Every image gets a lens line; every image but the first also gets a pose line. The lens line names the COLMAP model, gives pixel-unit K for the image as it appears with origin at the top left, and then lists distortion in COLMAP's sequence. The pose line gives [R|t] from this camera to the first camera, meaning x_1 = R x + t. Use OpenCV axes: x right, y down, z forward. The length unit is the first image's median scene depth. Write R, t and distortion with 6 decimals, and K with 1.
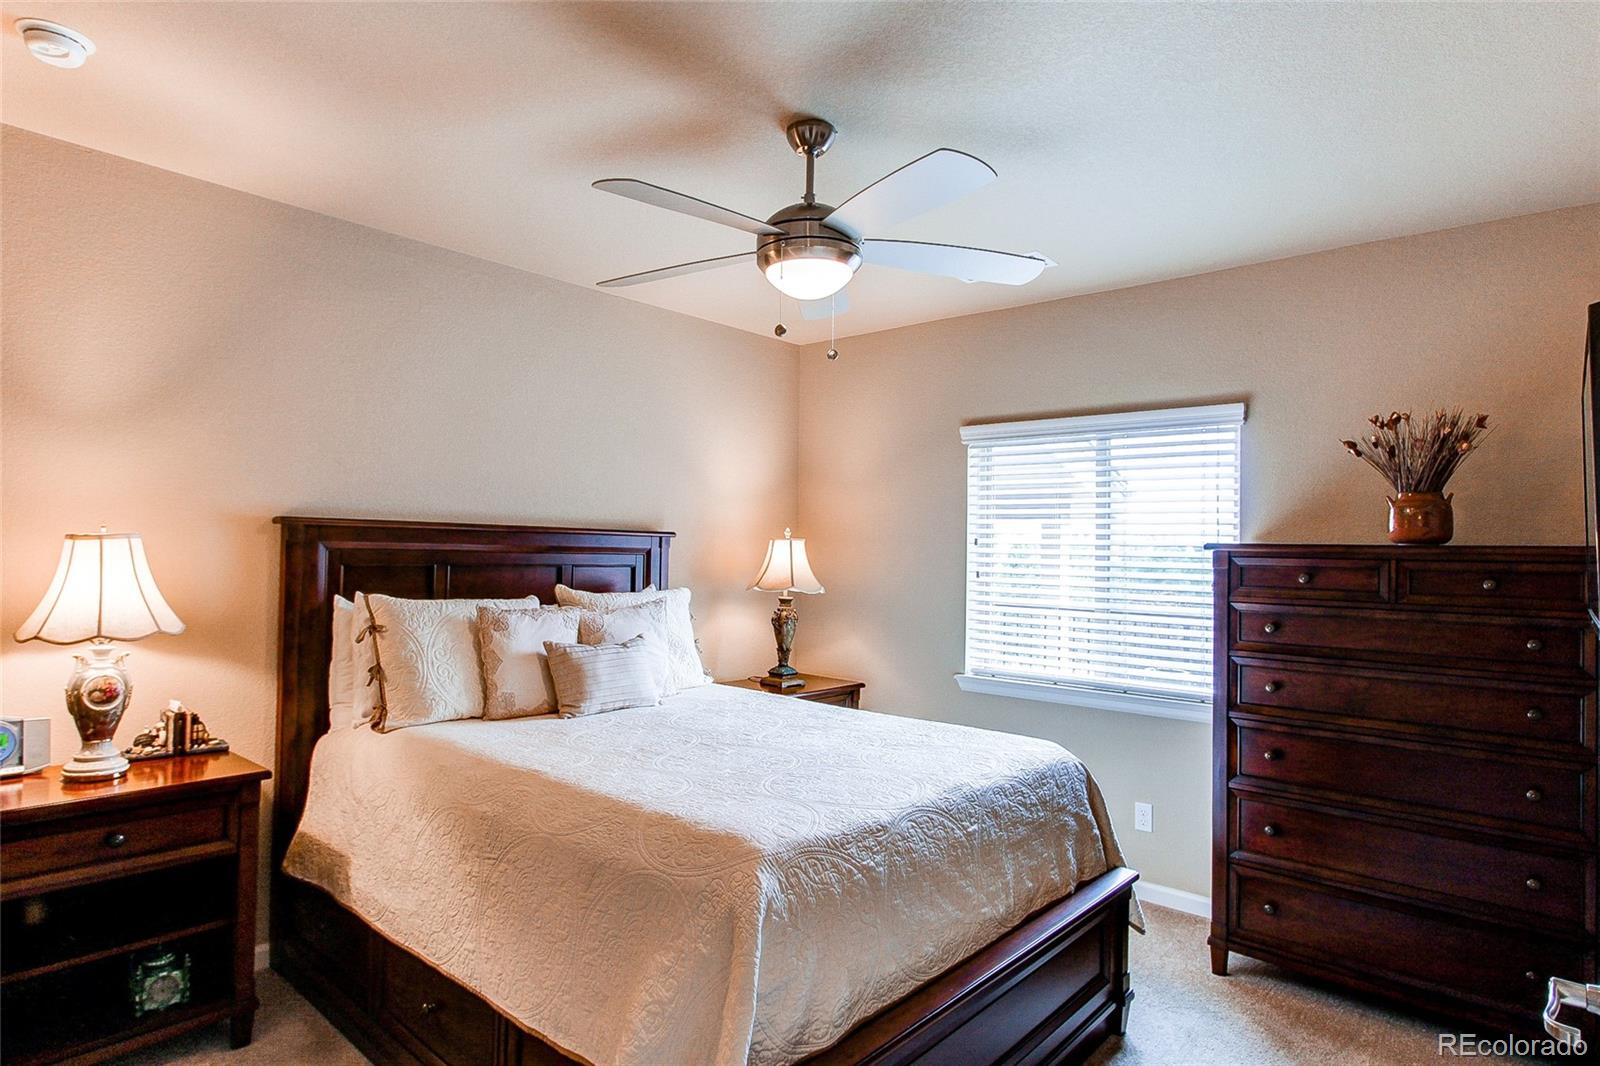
lens RADIAL K [[897.0, 0, 766.4], [0, 897.0, 526.2], [0, 0, 1]] dist [0.000334, 0.000014]
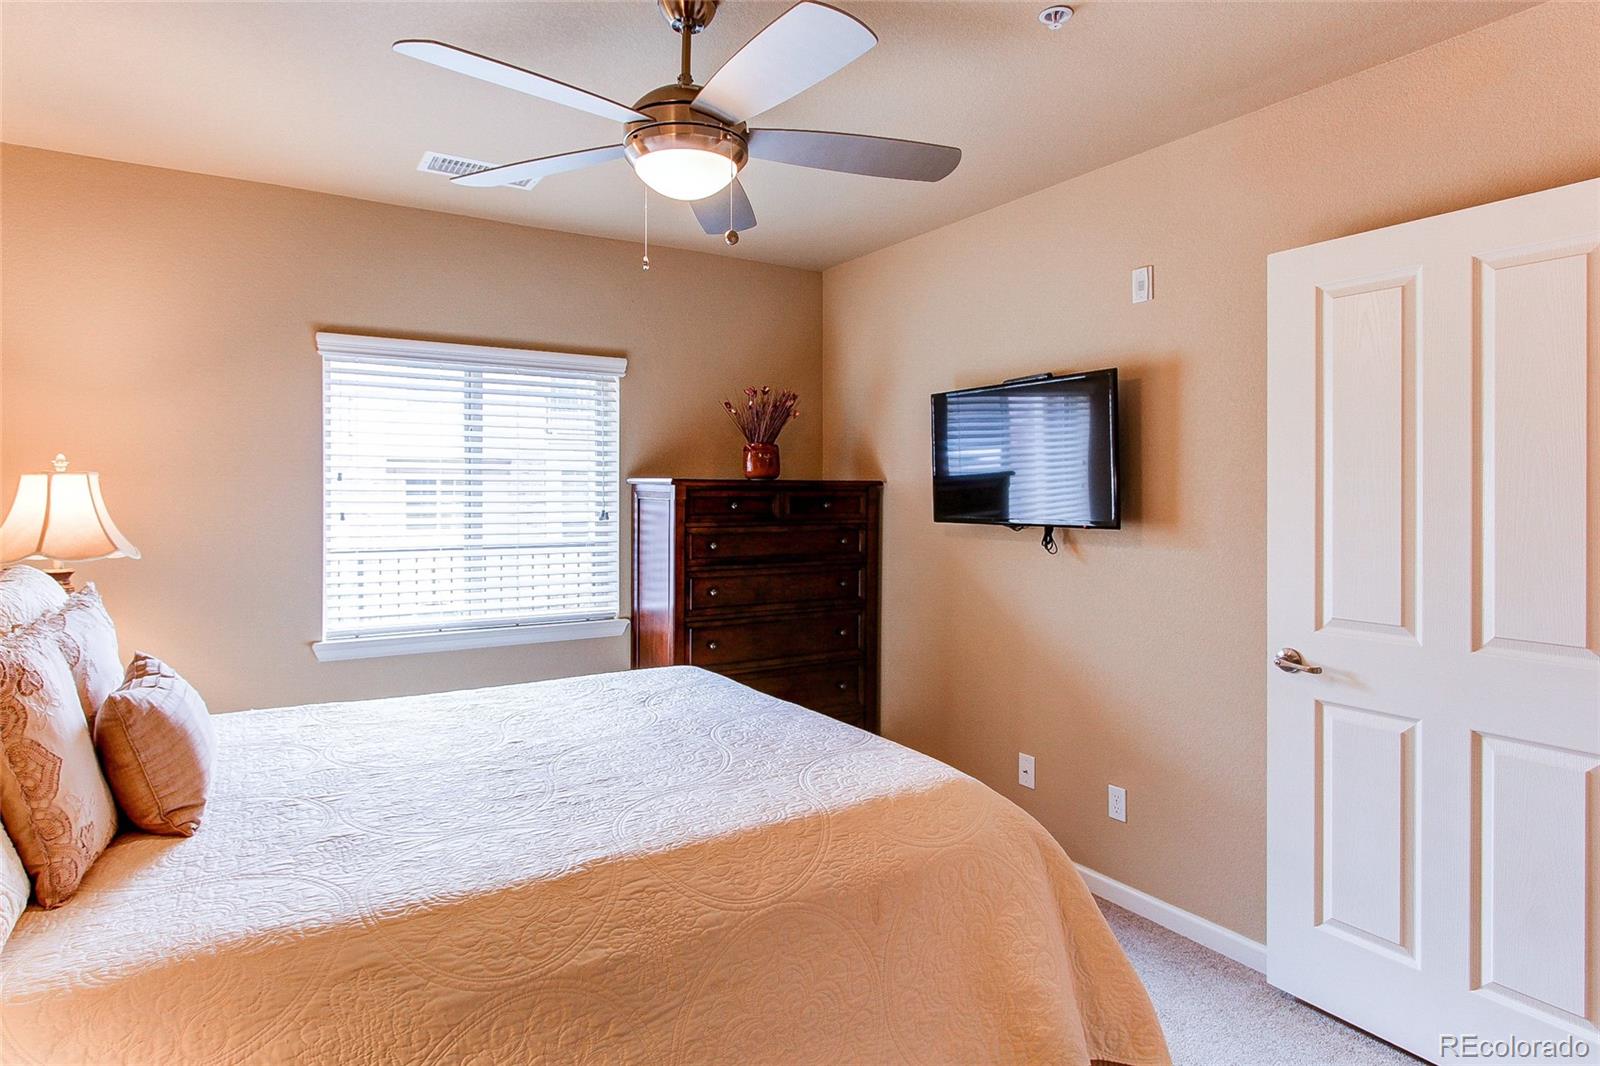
lens RADIAL K [[882.2, 0, 797.8], [0, 882.2, 465.7], [0, 0, 1]] dist [-0.001555, 0.000003]
pose [[0.281937, 0.009509, 0.959386, -0.612756], [-0.021306, 0.999766, -0.003647, 0.002292], [-0.959196, -0.019413, 0.282074, 0.544035]]
